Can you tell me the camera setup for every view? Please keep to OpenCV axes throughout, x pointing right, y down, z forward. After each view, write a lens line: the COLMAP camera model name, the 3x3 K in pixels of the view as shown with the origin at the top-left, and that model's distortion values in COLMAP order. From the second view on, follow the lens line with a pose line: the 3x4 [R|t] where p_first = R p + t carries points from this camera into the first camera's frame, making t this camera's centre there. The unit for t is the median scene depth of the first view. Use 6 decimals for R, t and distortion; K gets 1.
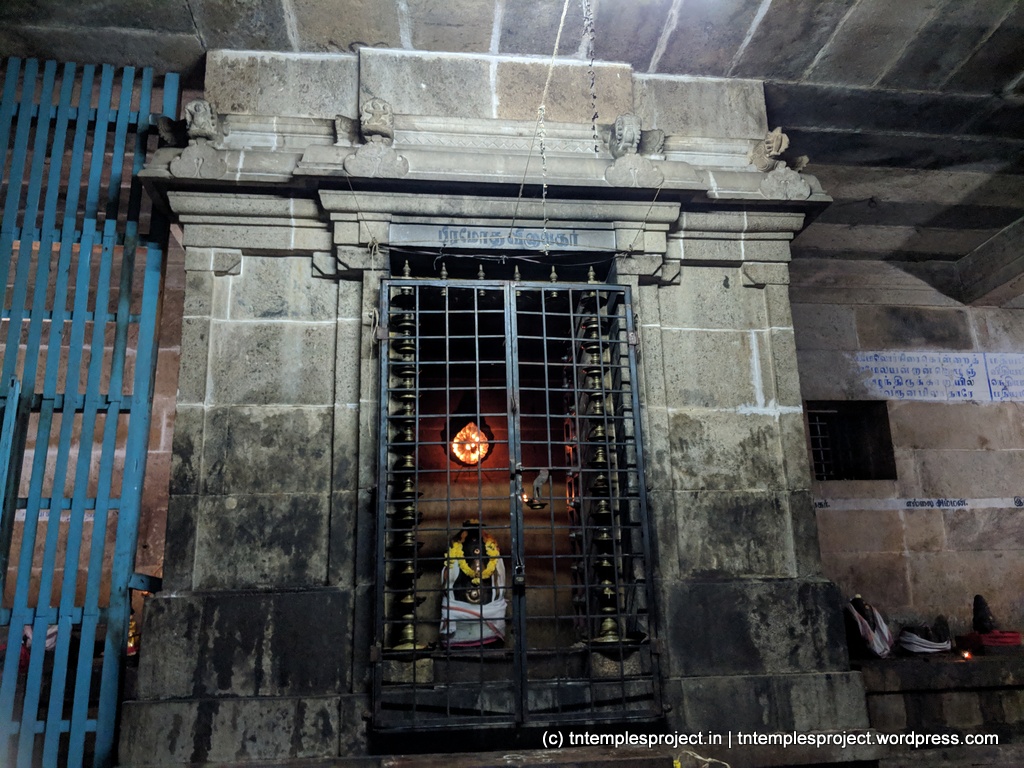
lens RADIAL K [[827.6, 0, 512.5], [0, 827.6, 383.6], [0, 0, 1]] dist [0.080096, -0.124856]
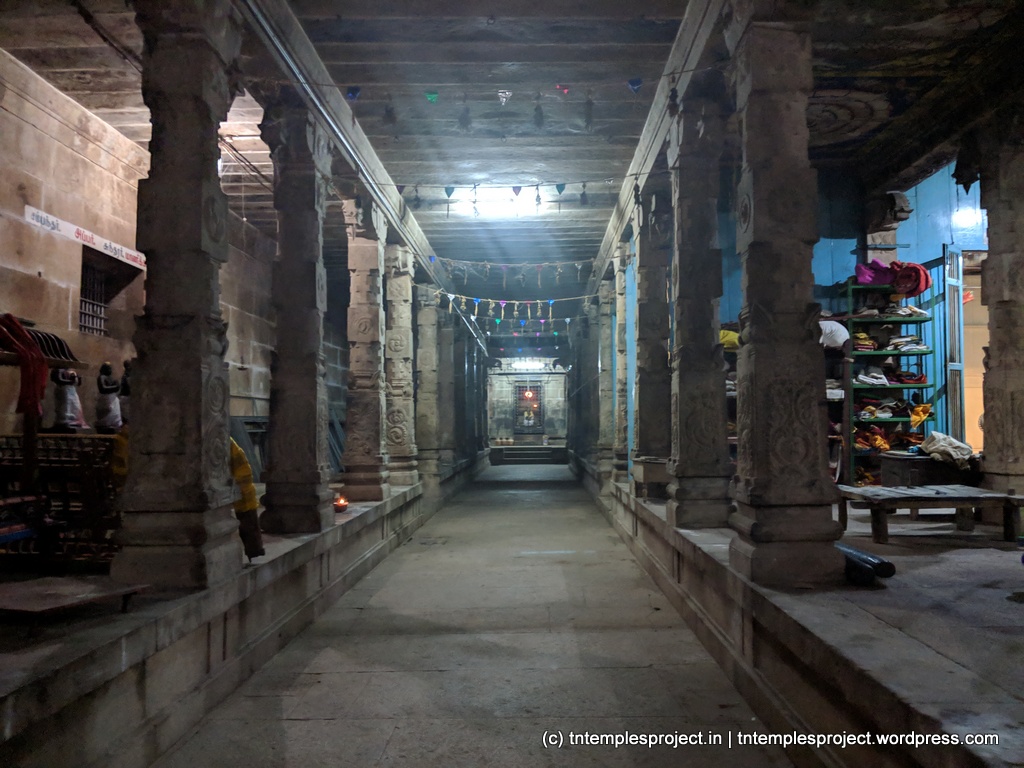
lens RADIAL K [[827.6, 0, 512.0], [0, 827.6, 382.6], [0, 0, 1]] dist [0.080096, -0.124856]
pose [[0.988968, 0.010767, -0.147741, 1.086073], [0.020842, 0.977321, 0.210736, -1.941196], [0.146659, -0.211490, 0.966314, -7.266709]]
